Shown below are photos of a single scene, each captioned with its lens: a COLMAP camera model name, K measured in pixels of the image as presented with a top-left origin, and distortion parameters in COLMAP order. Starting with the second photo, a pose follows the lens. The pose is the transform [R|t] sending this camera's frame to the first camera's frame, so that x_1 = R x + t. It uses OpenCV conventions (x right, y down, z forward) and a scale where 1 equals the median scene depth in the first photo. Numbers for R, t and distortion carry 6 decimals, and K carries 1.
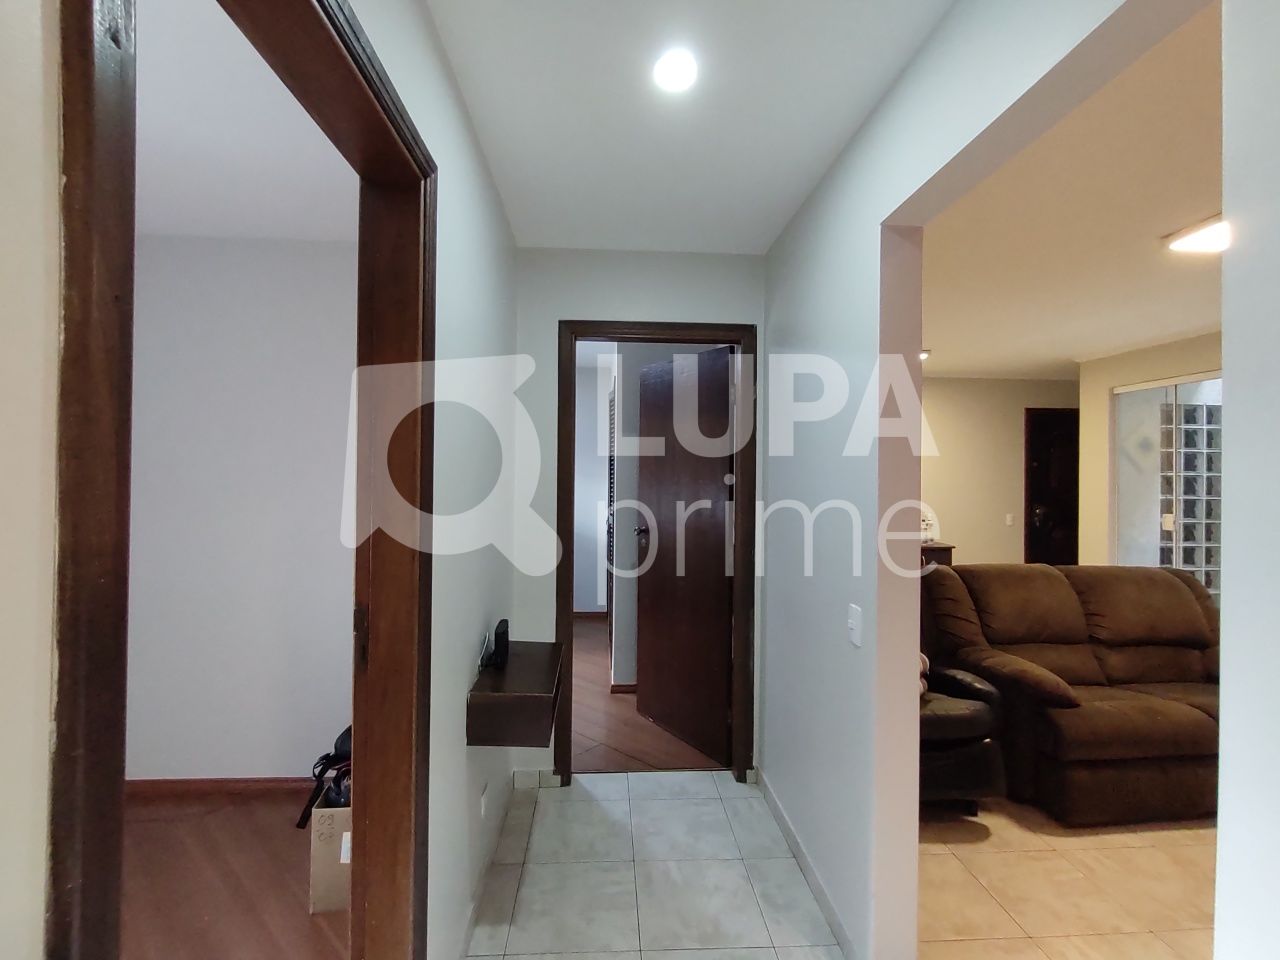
lens RADIAL K [[582.2, 0, 641.7], [0, 582.2, 473.3], [0, 0, 1]] dist [-0.000585, 0.000353]
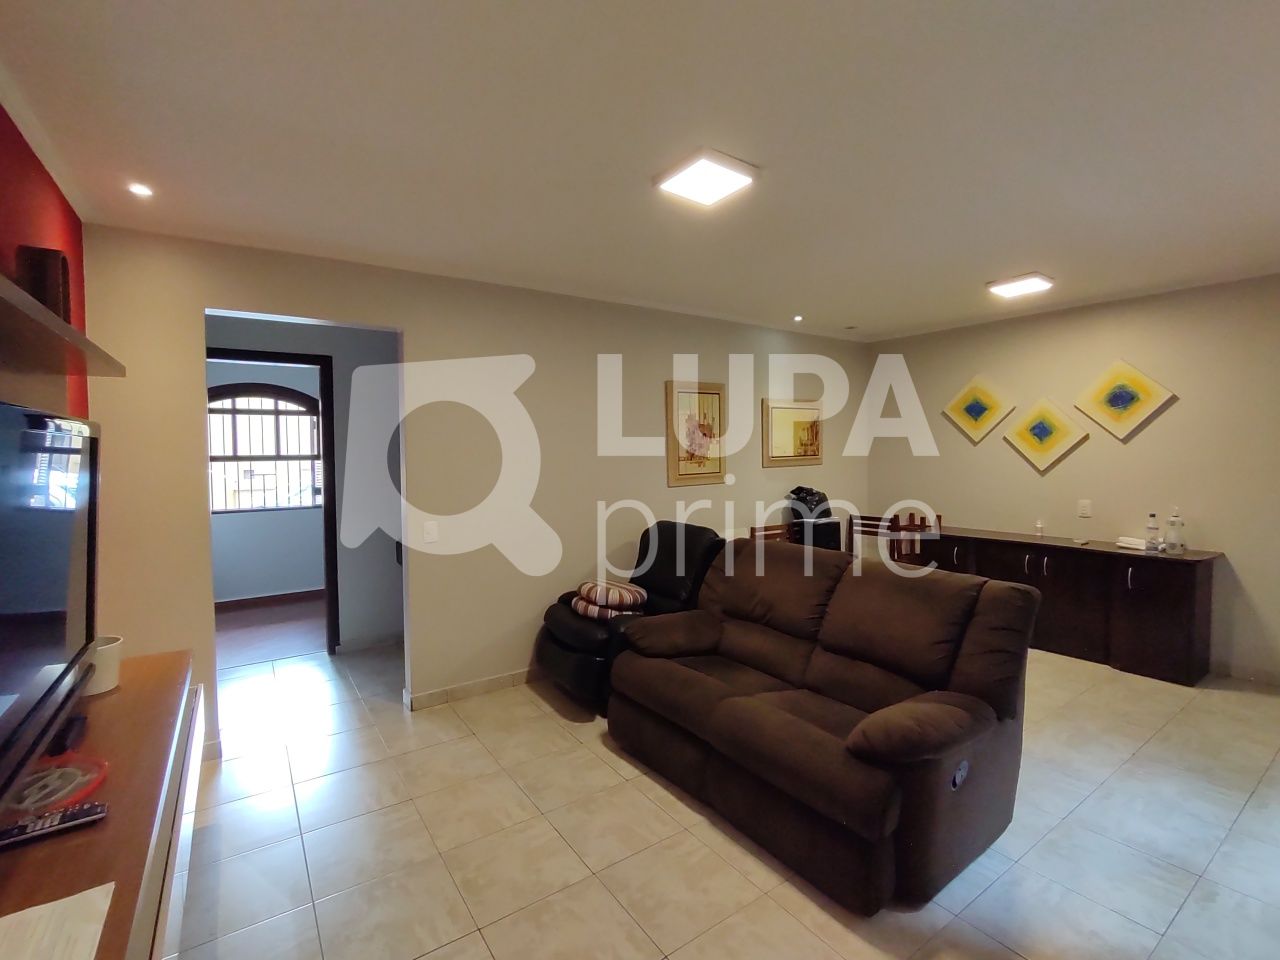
lens RADIAL K [[582.2, 0, 625.0], [0, 582.2, 473.4], [0, 0, 1]] dist [-0.000585, 0.000353]
pose [[0.506704, 0.018009, -0.861932, 1.564967], [0.012028, 0.999537, 0.027954, 0.020951], [0.862036, -0.024532, 0.506253, 0.384427]]
